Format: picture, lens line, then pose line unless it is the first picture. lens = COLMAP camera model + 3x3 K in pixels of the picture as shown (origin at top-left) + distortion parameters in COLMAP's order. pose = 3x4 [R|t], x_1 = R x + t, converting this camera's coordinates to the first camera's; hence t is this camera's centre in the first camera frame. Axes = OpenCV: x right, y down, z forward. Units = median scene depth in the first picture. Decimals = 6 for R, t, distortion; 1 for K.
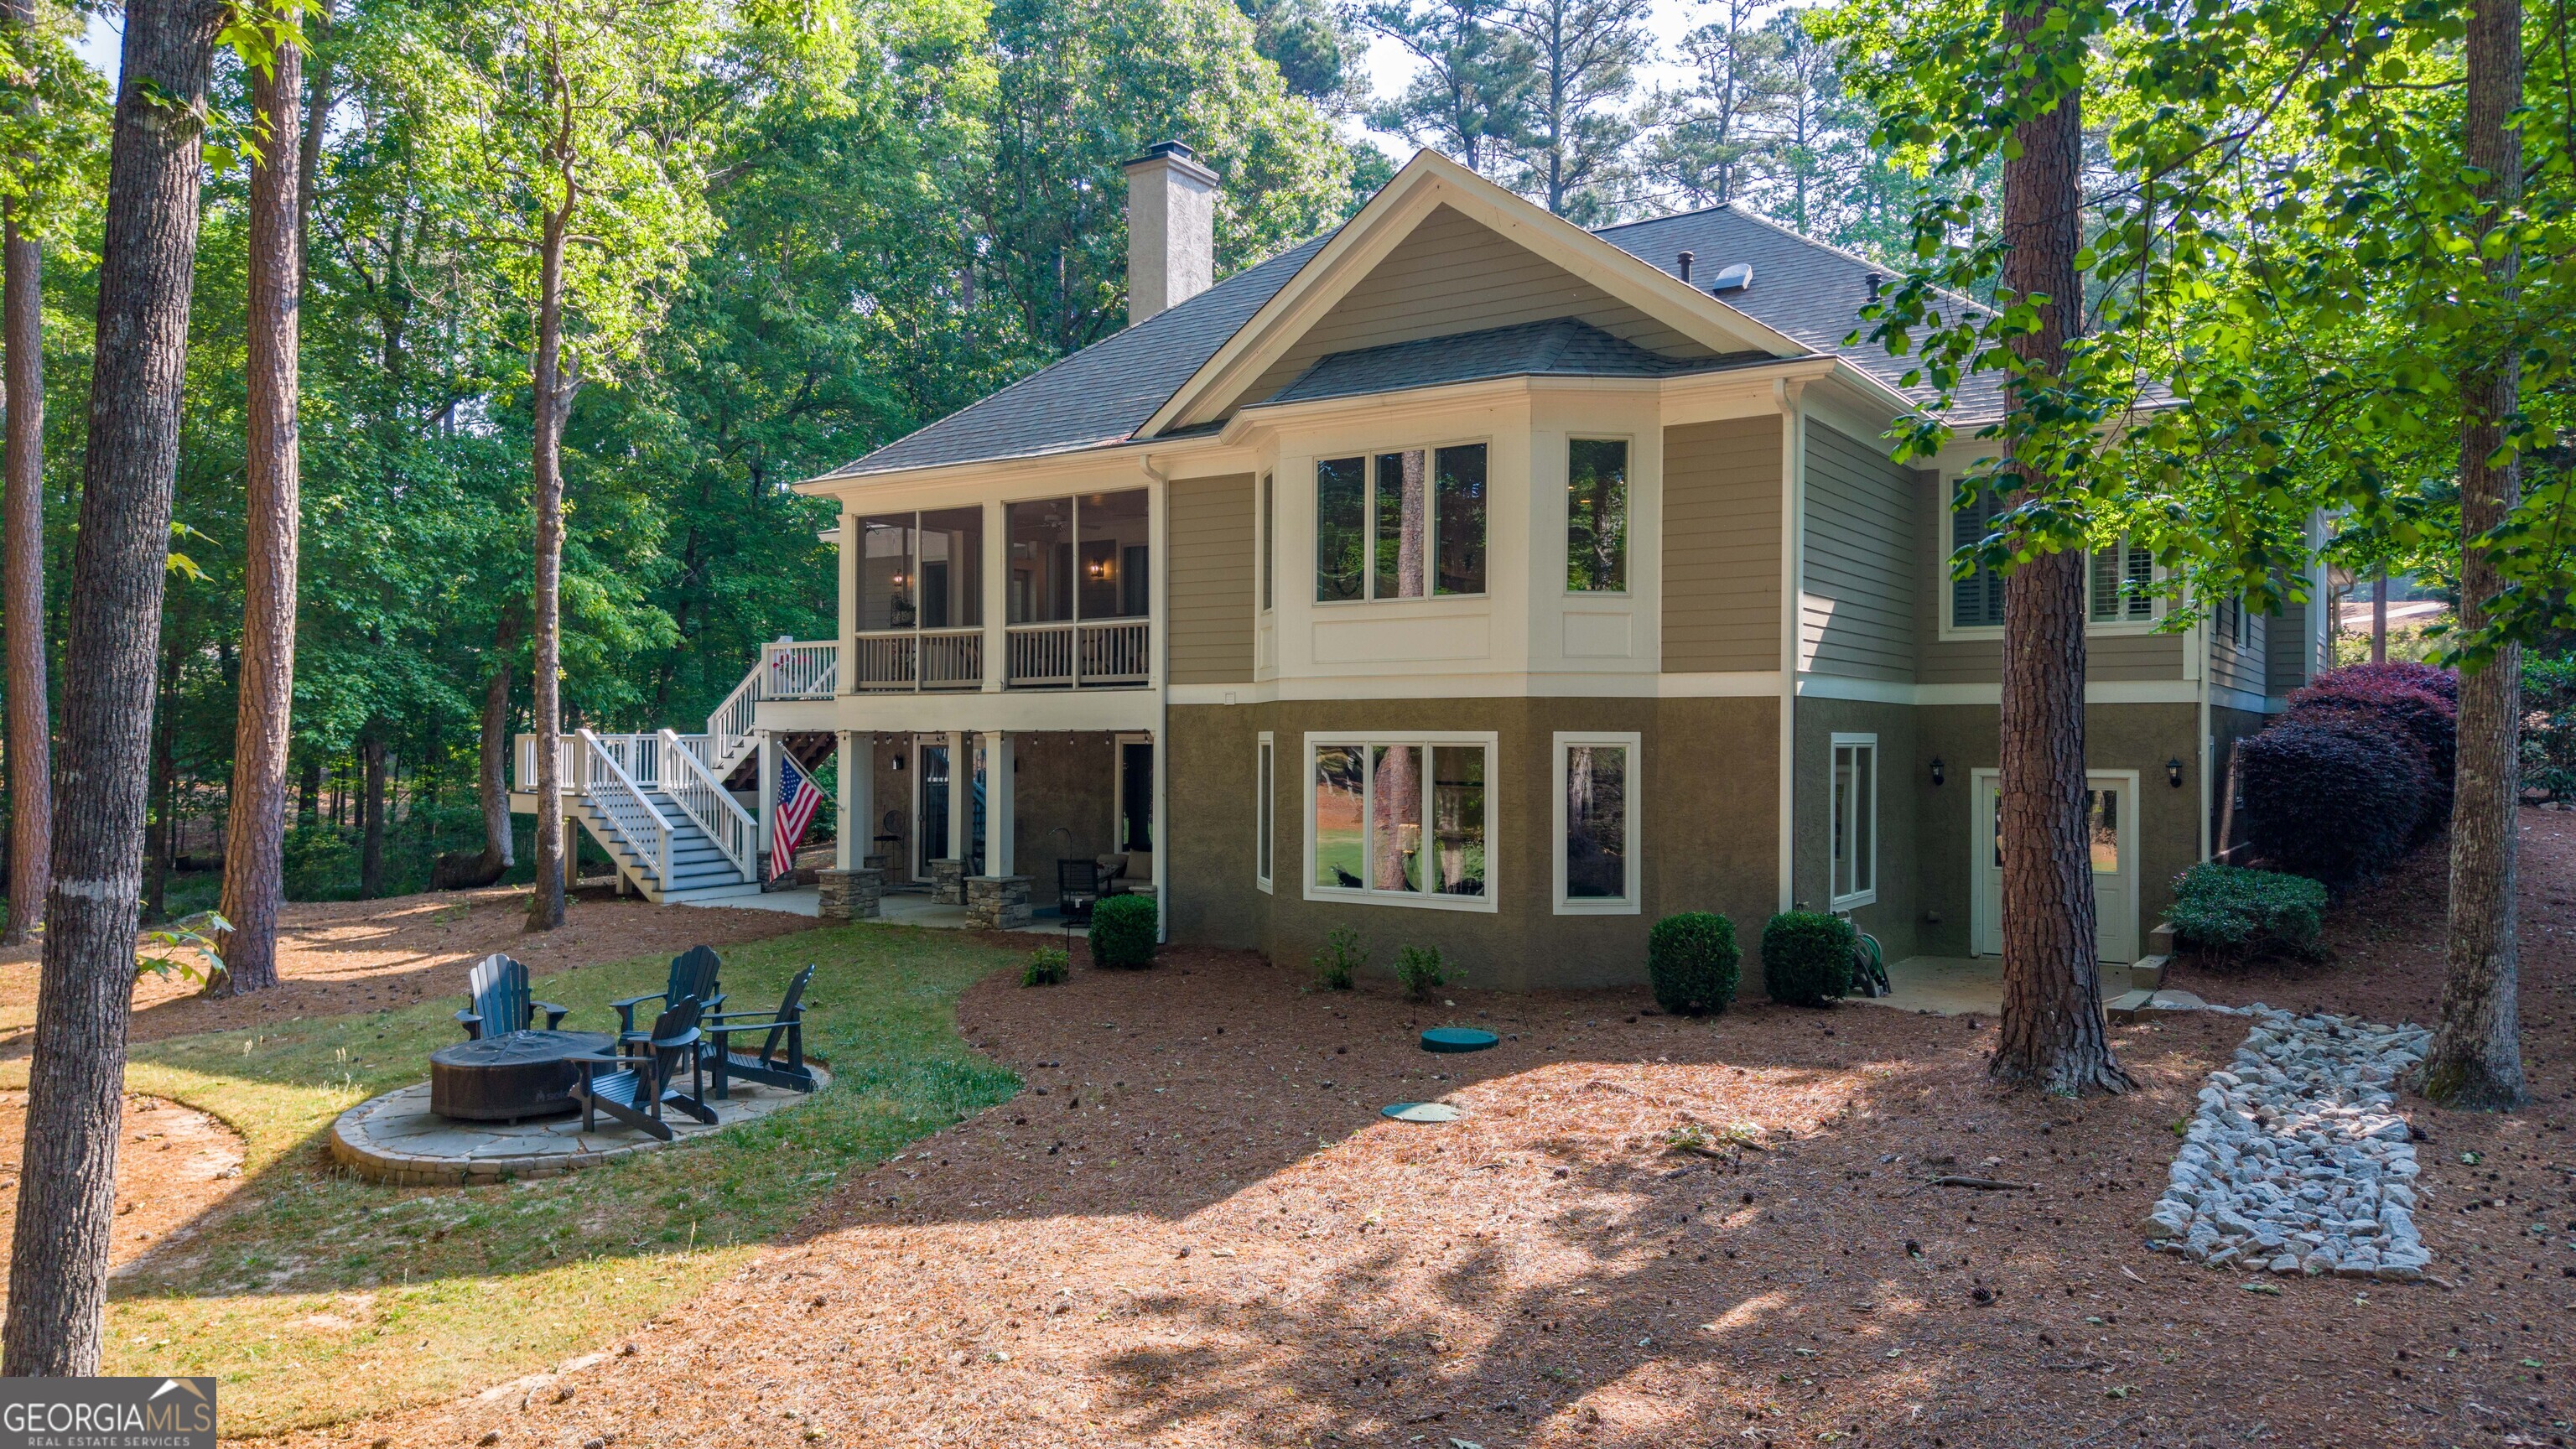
lens RADIAL K [[1720.2, 0, 1310.9], [0, 1720.2, 732.2], [0, 0, 1]] dist [0.068686, -0.179359]
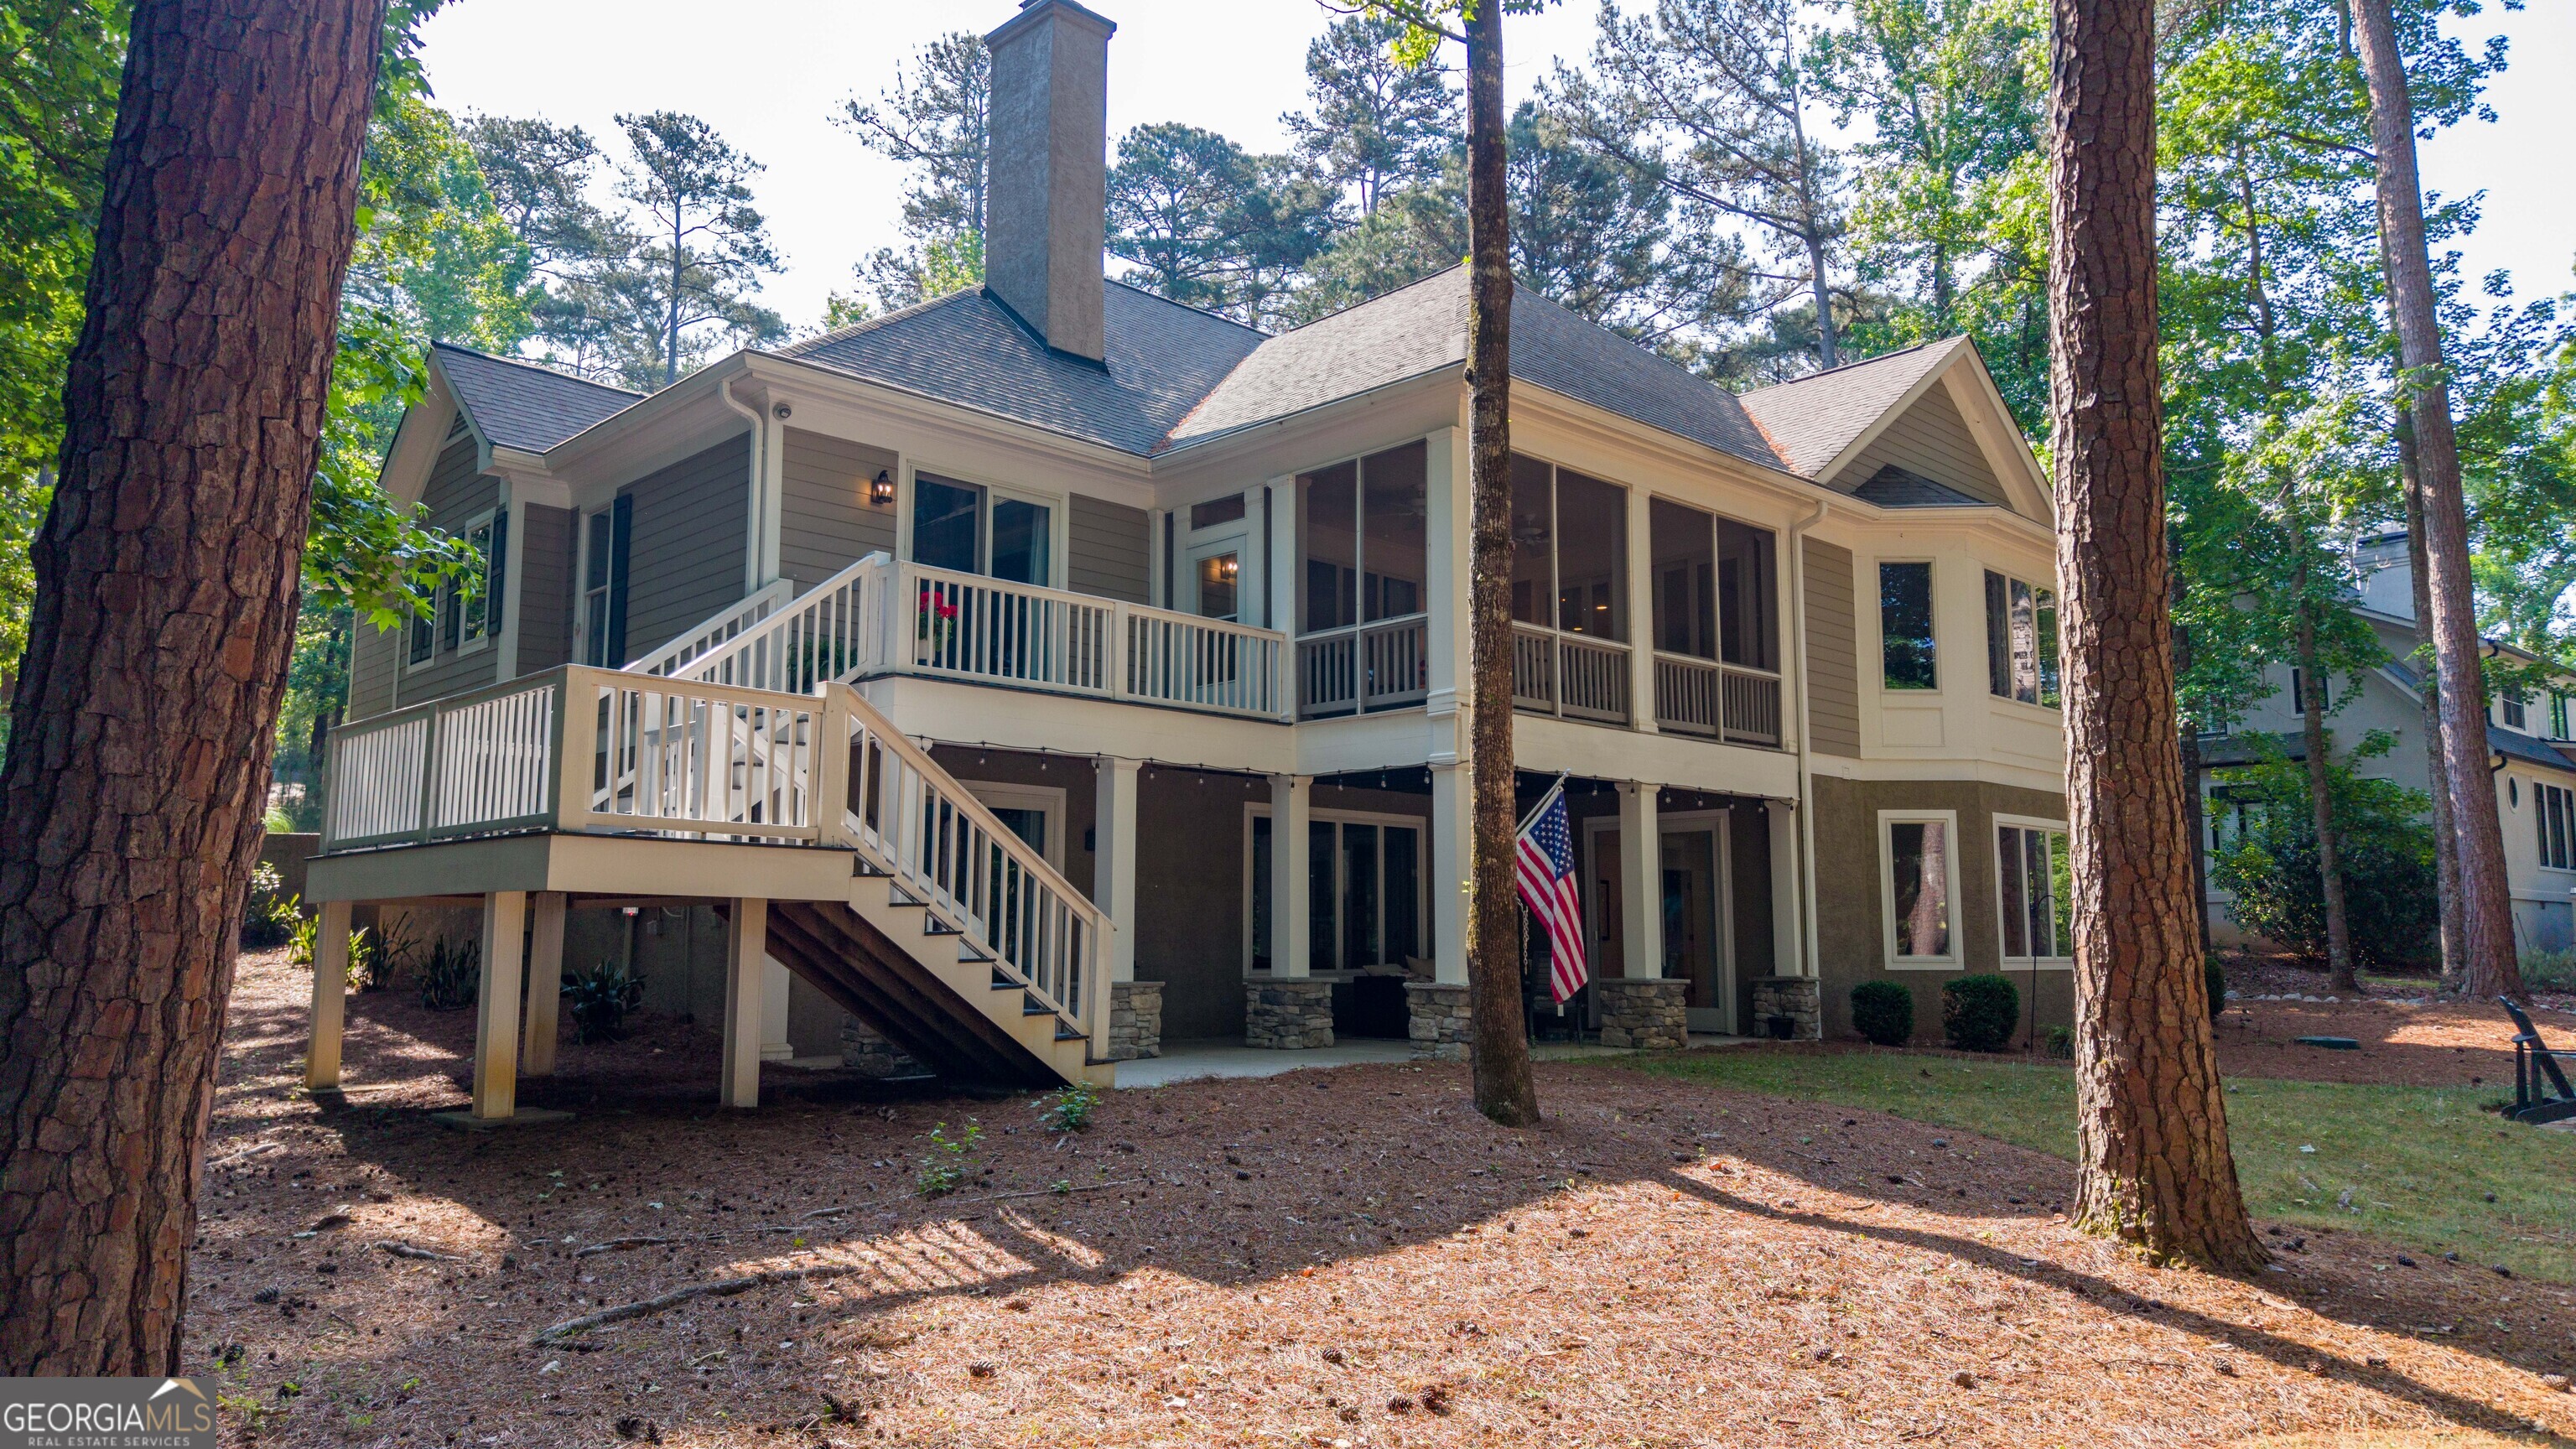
lens RADIAL K [[1720.2, 0, 1310.9], [0, 1720.2, 732.2], [0, 0, 1]] dist [0.068686, -0.179359]
pose [[0.224983, 0.118007, 0.967190, -0.957786], [-0.007930, 0.992828, -0.119290, 0.068730], [-0.974331, 0.019168, 0.224305, 0.979629]]
